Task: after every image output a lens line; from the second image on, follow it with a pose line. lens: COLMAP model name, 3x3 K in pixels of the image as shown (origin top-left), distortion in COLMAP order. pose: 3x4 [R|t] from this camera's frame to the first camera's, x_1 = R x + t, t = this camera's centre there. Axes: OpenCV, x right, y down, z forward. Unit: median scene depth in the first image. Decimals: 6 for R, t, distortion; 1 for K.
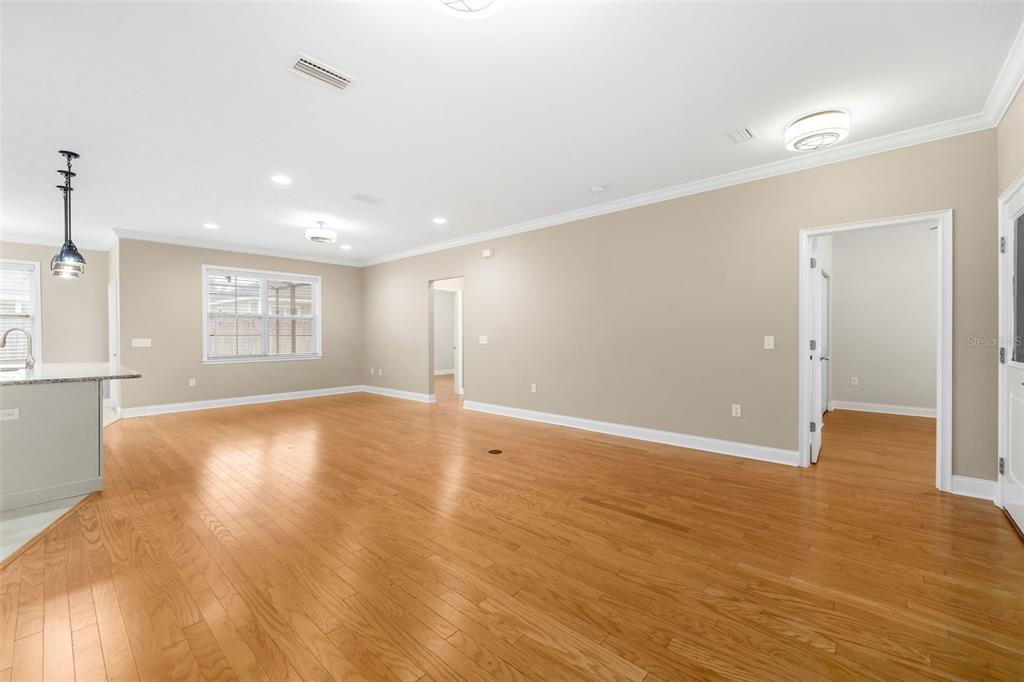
lens RADIAL K [[417.6, 0, 513.8], [0, 417.6, 335.2], [0, 0, 1]] dist [0.001185, 0.000083]
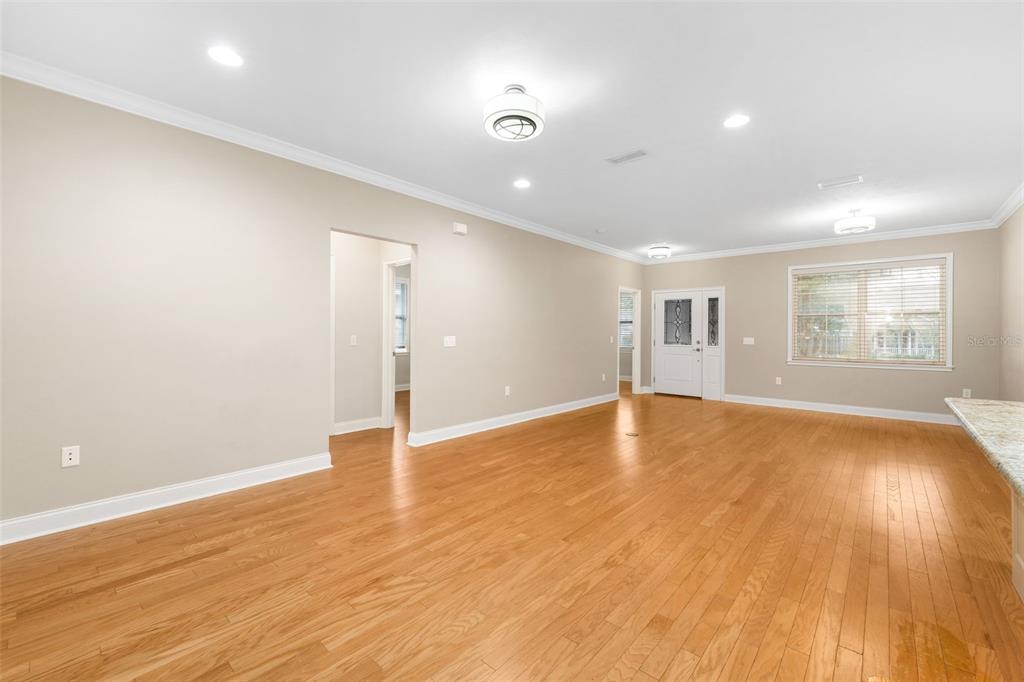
lens RADIAL K [[417.6, 0, 513.8], [0, 417.6, 335.2], [0, 0, 1]] dist [0.001185, 0.000083]
pose [[0.000855, -0.000335, 1.000000, -0.910372], [-0.004308, 0.999991, 0.000339, -0.000704], [-0.999990, -0.004308, 0.000853, 0.983799]]
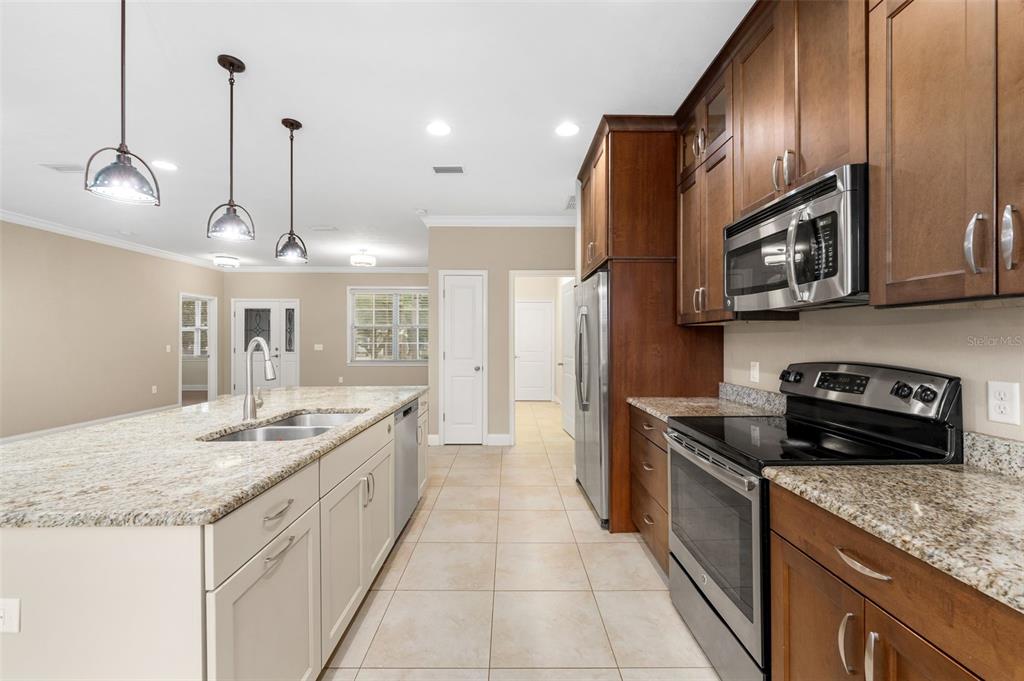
lens RADIAL K [[414.3, 0, 511.1], [0, 414.3, 342.8], [0, 0, 1]] dist [-0.000162, -0.000084]
pose [[-0.661364, -0.002494, 0.750061, -1.190288], [0.004375, 0.999965, 0.007183, -0.008785], [-0.750052, 0.008032, -0.661330, 0.725287]]
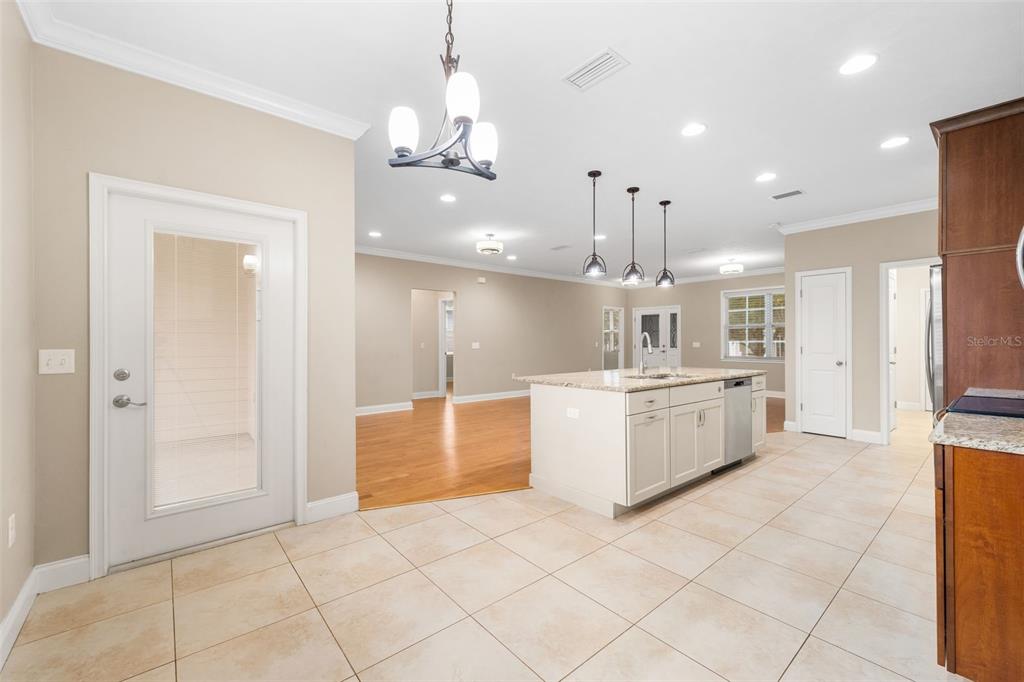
lens RADIAL K [[417.6, 0, 513.8], [0, 417.6, 335.2], [0, 0, 1]] dist [0.001185, 0.000083]
pose [[0.148020, 0.017160, 0.988835, -1.494698], [0.004739, 0.999826, -0.018060, 0.003564], [-0.988973, 0.007359, 0.147913, 0.765894]]
